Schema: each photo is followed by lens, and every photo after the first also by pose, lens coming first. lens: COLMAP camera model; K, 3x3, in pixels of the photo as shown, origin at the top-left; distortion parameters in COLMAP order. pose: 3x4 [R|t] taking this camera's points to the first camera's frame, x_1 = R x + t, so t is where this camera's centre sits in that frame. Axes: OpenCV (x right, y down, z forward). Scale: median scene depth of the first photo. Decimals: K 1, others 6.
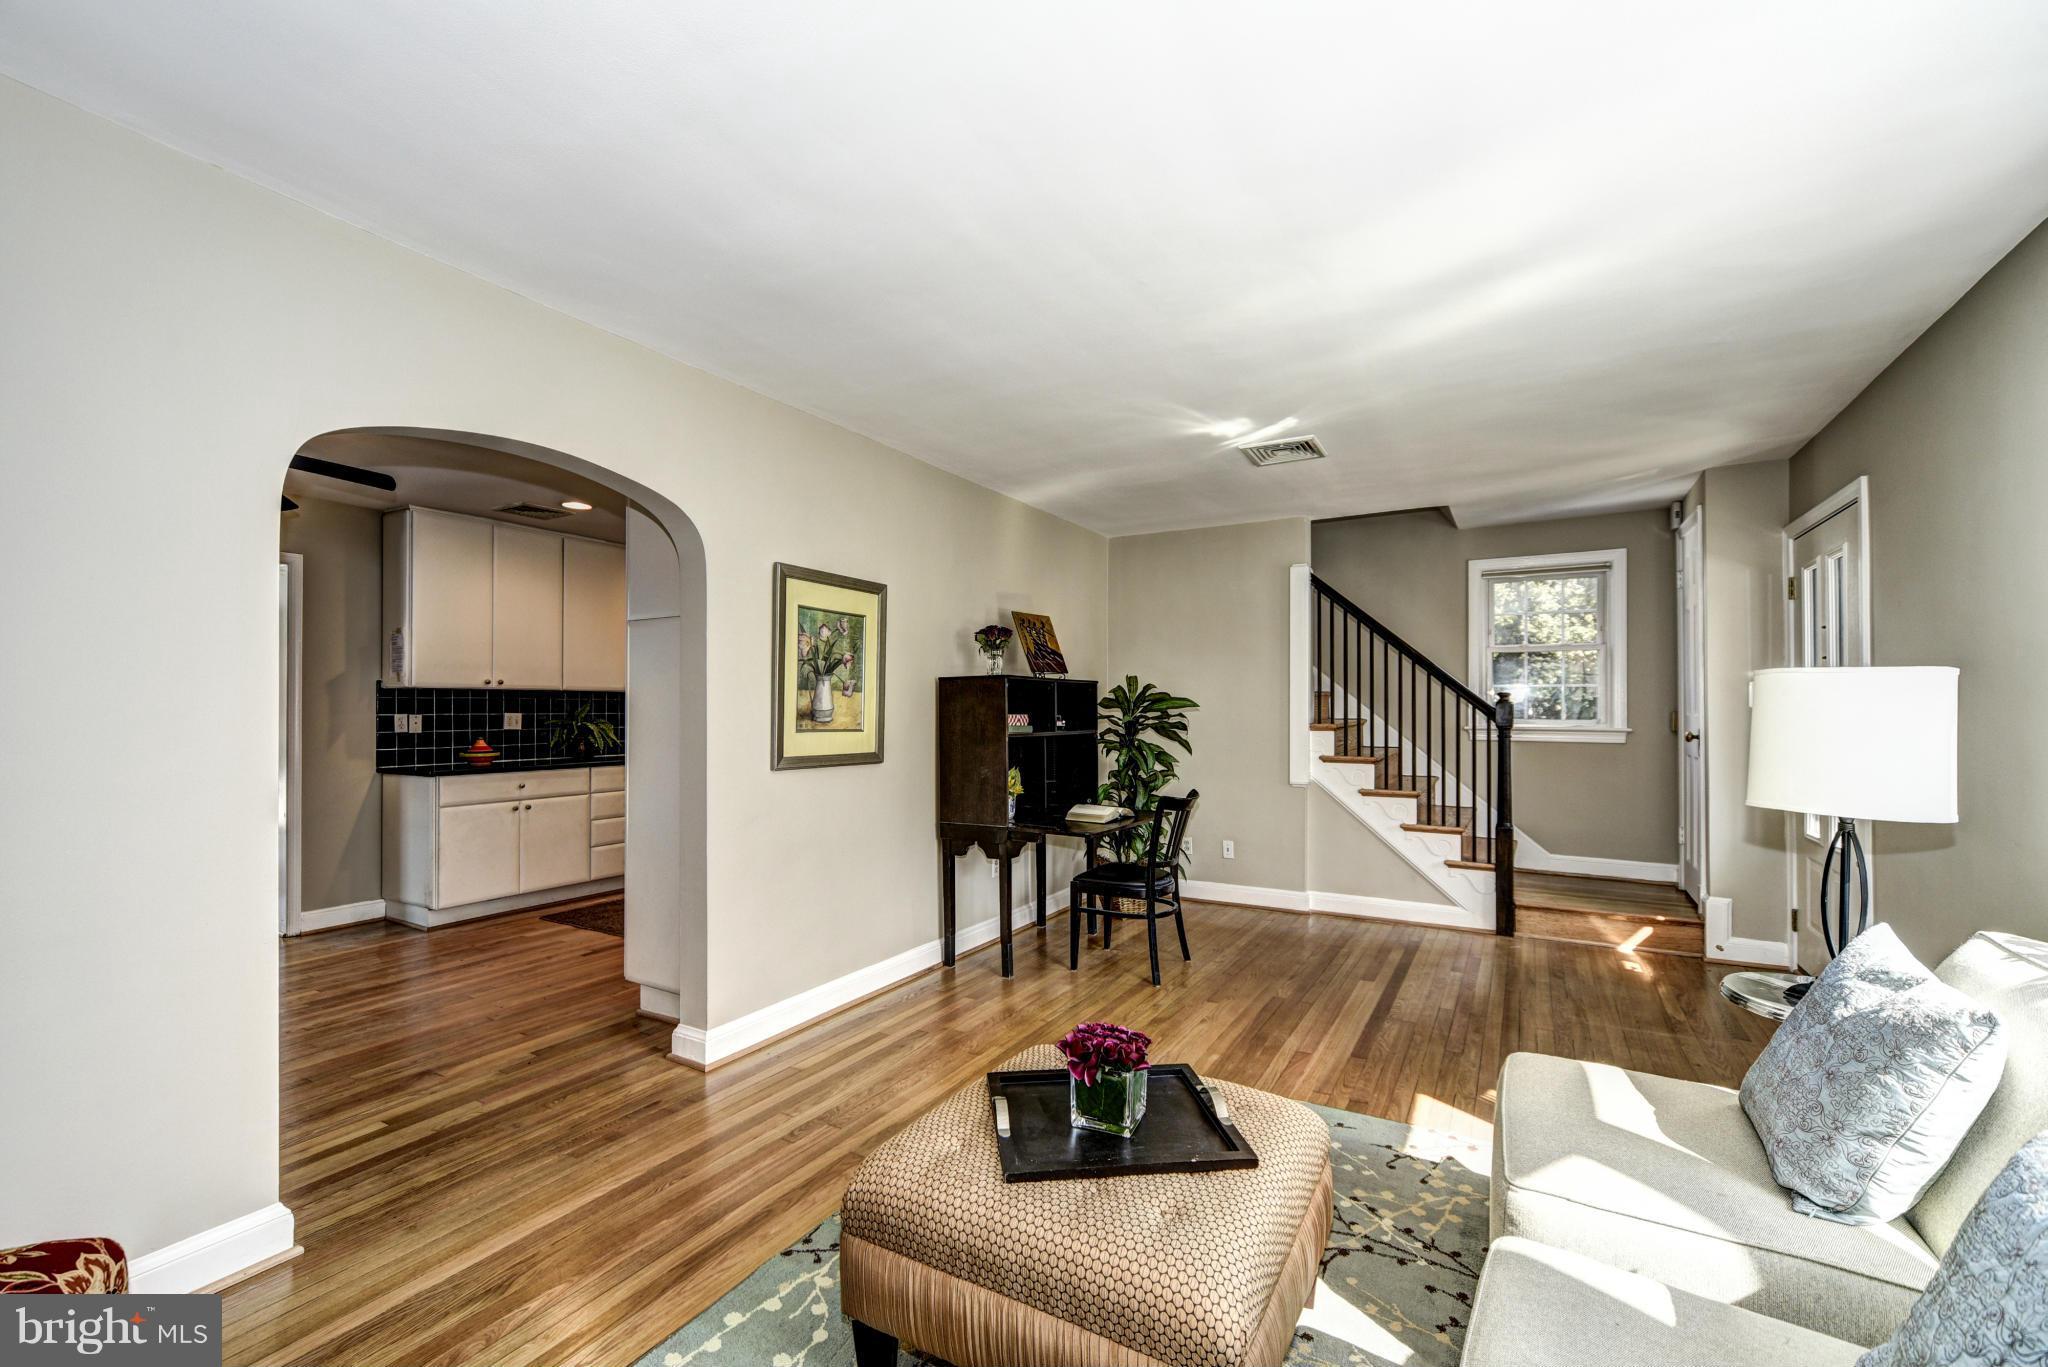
lens RADIAL K [[856.0, 0, 1017.9], [0, 856.0, 692.1], [0, 0, 1]] dist [0.003480, 0.000473]
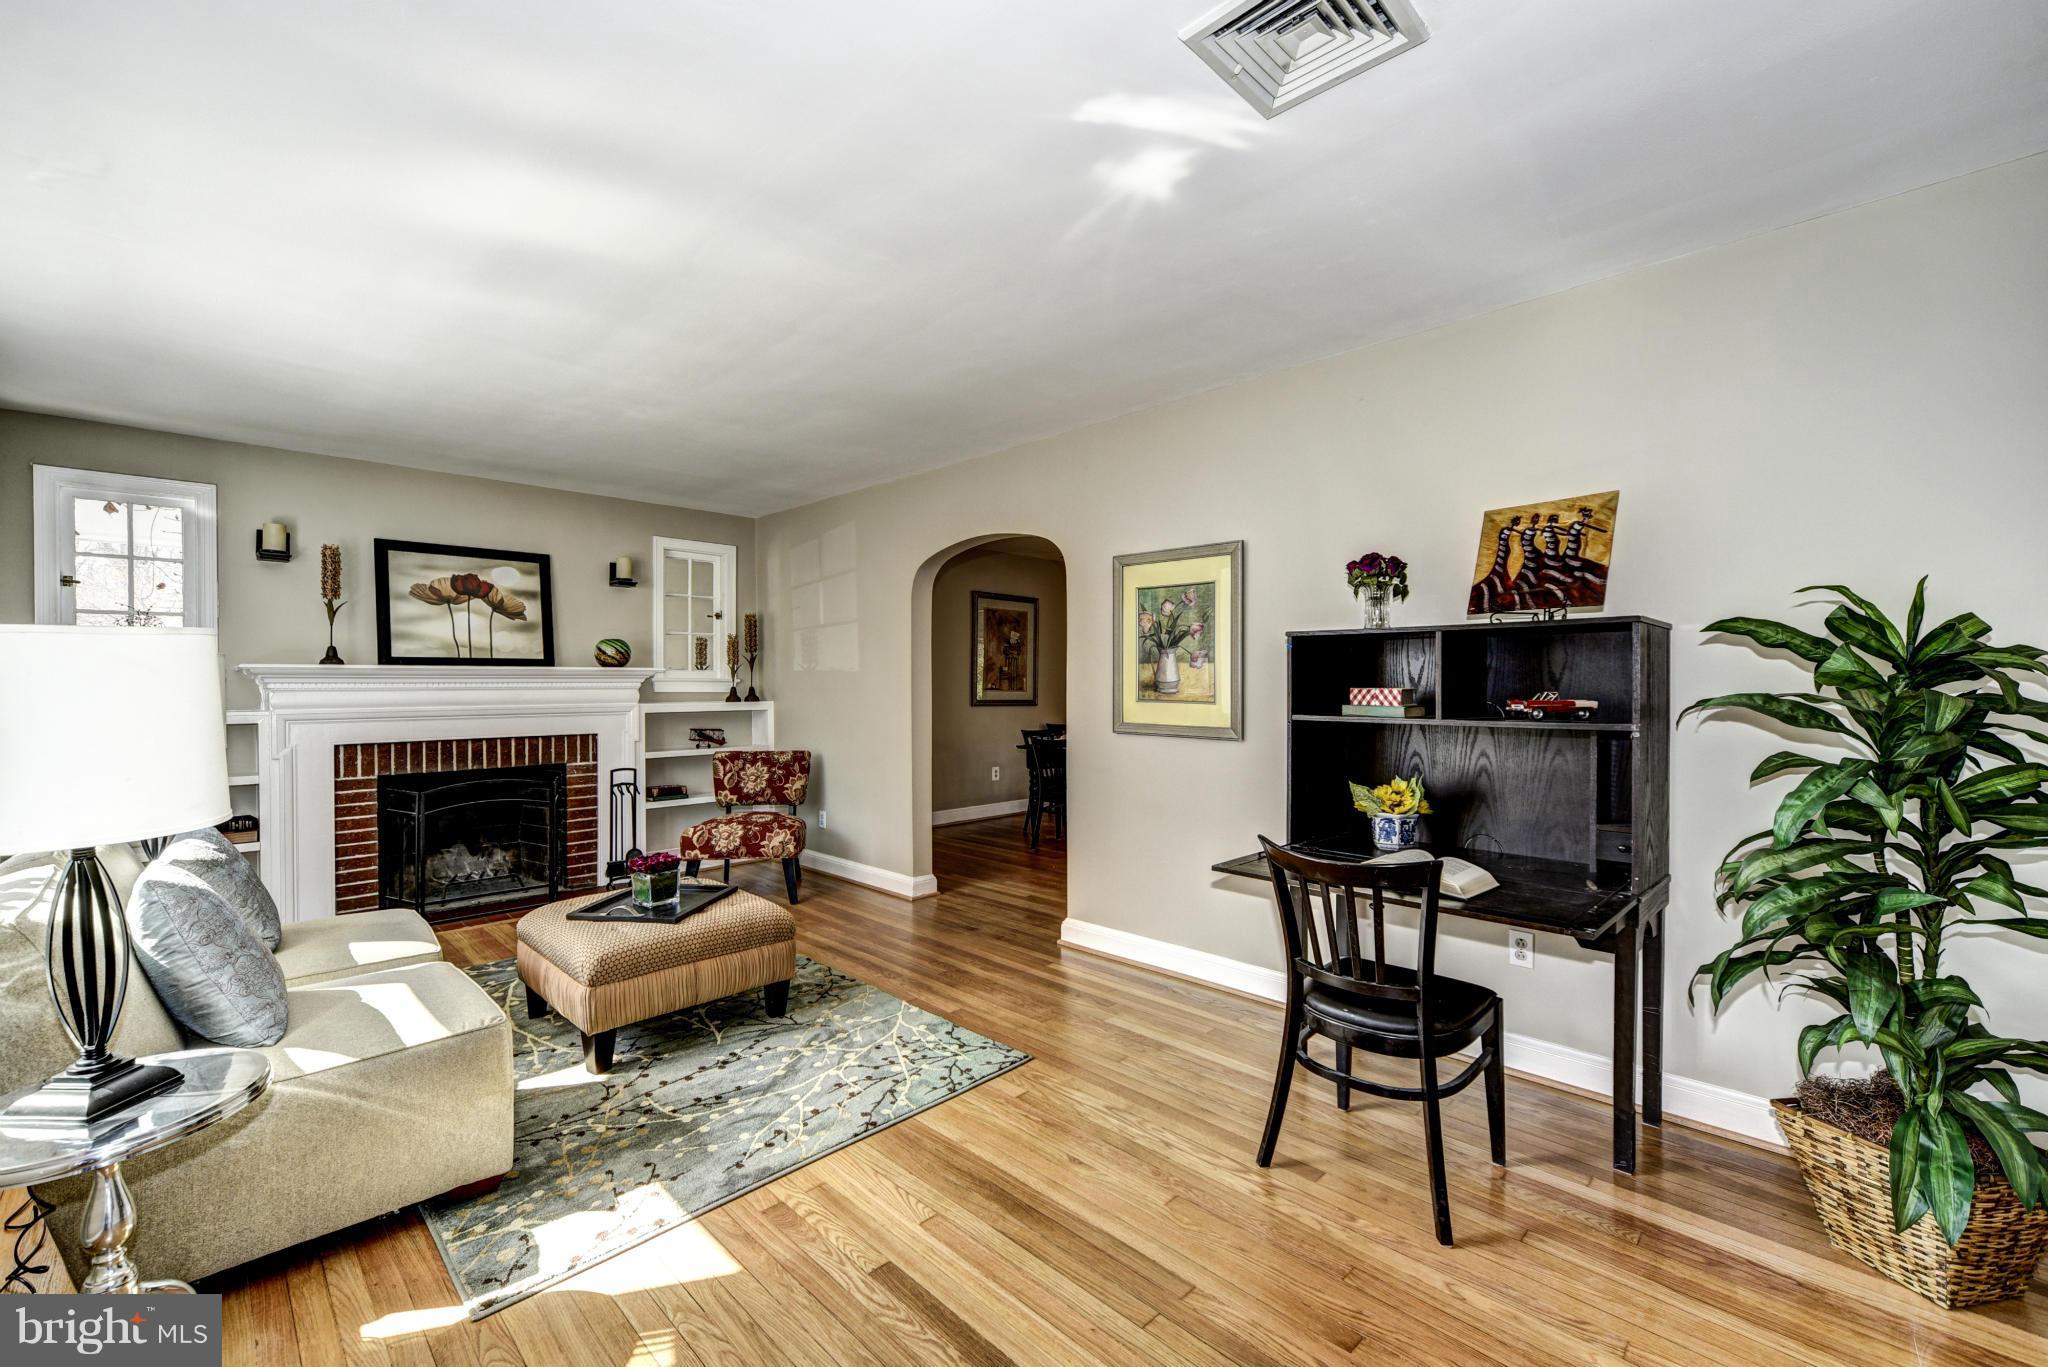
lens RADIAL K [[851.0, 0, 1024.0], [0, 851.0, 683.5], [0, 0, 1]] dist [0.001004, 0.000086]
pose [[-0.253630, -0.001638, -0.967300, 0.701900], [0.018085, 0.999816, -0.006435, 0.022803], [0.967132, -0.019125, -0.253554, 0.934837]]
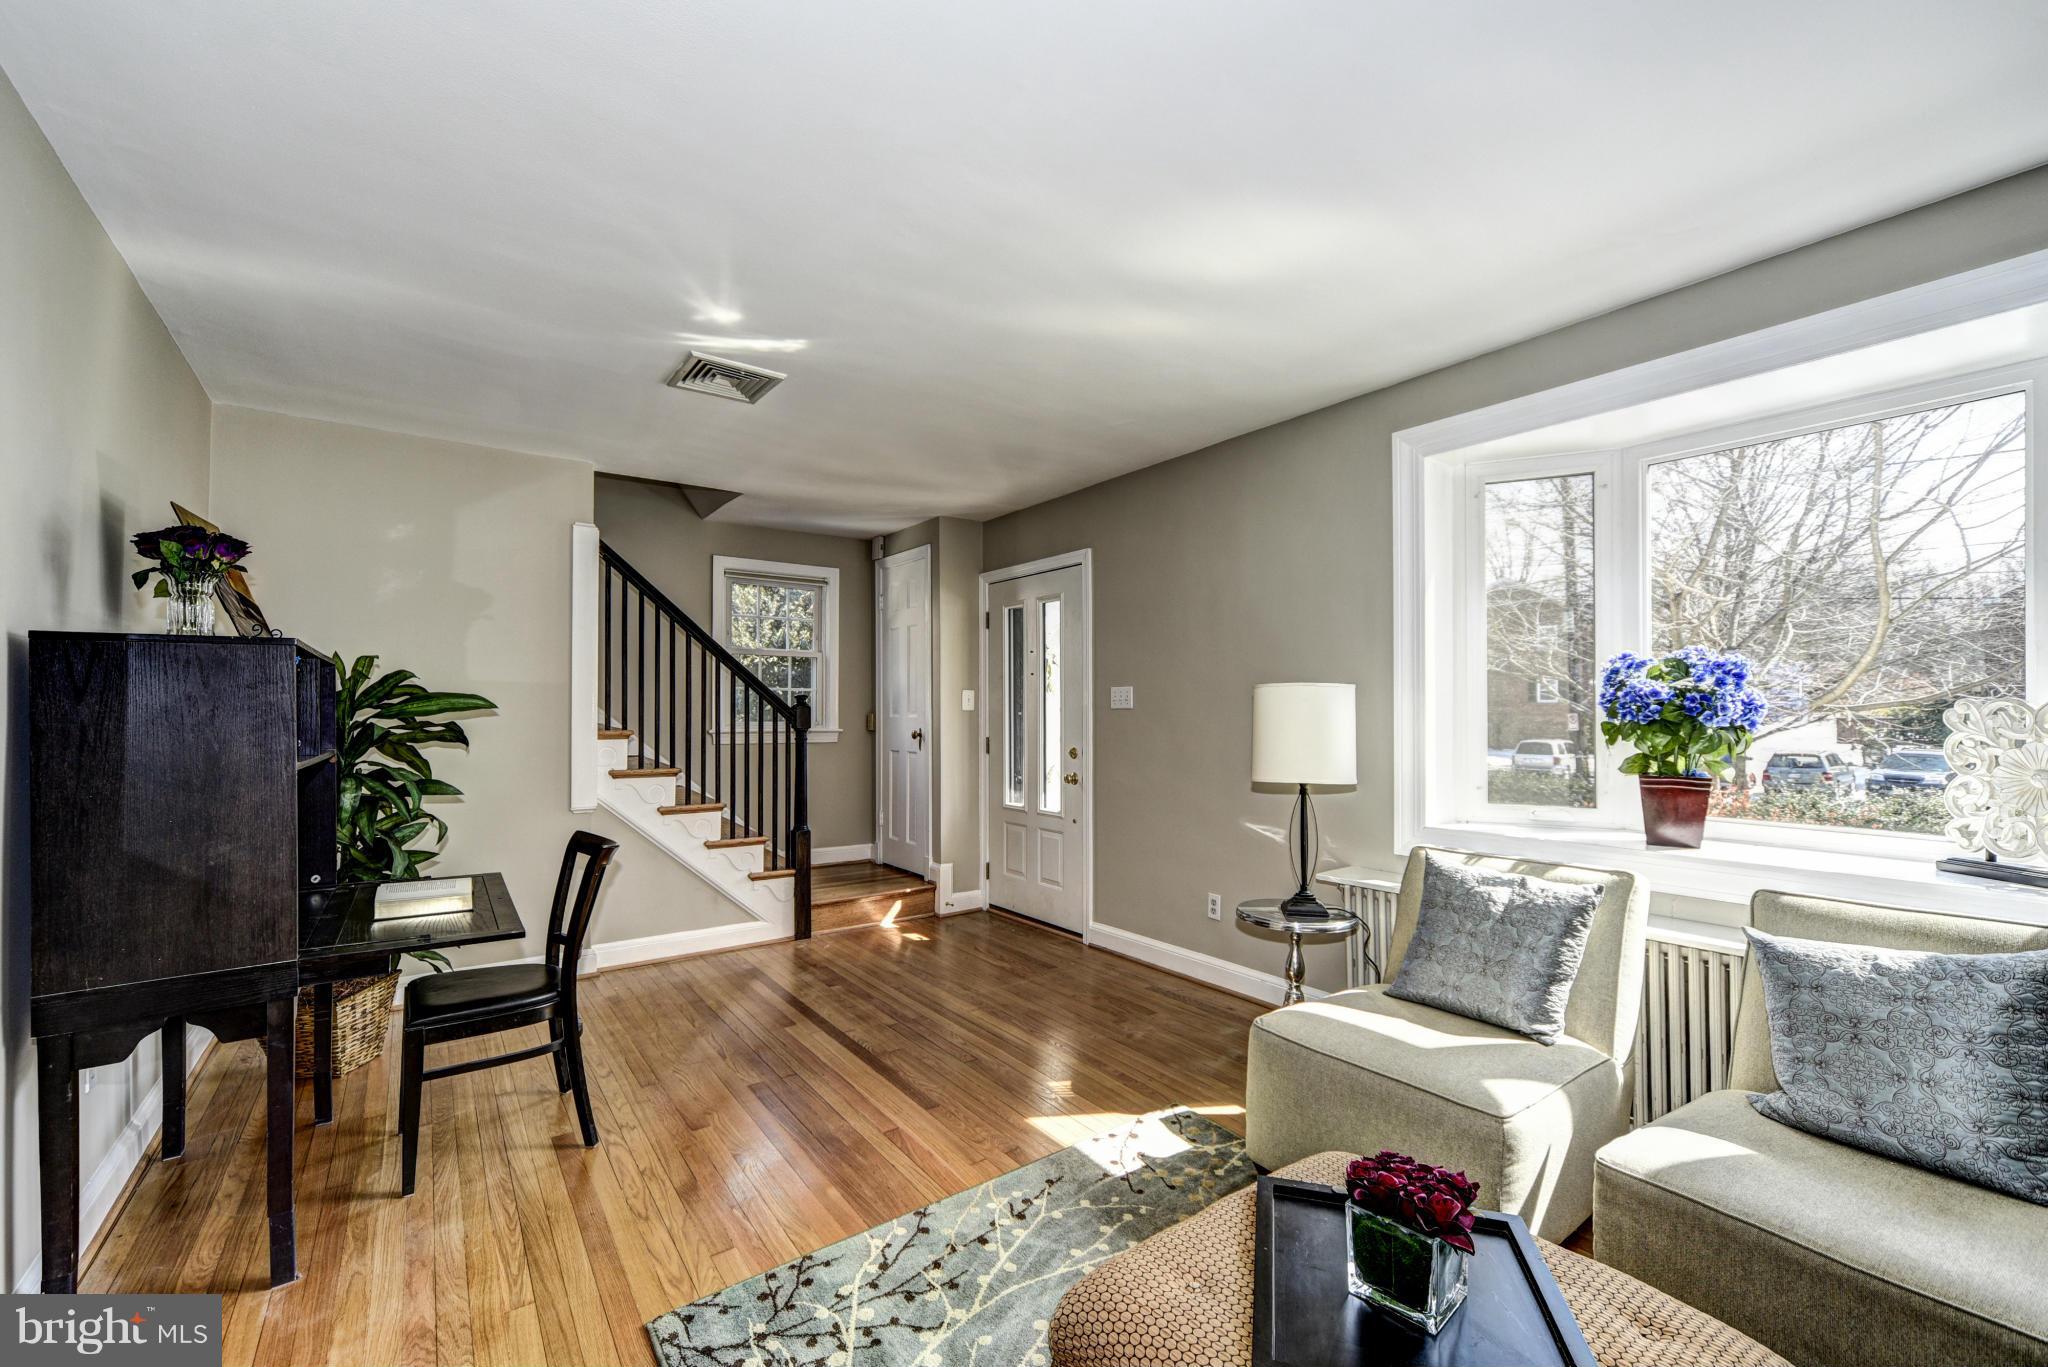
lens RADIAL K [[856.0, 0, 1017.9], [0, 856.0, 692.1], [0, 0, 1]] dist [0.003480, 0.000473]
pose [[0.398350, 0.020264, 0.917009, -0.284335], [-0.016631, 0.999751, -0.014868, 0.009117], [-0.917082, -0.009328, 0.398588, 0.426919]]
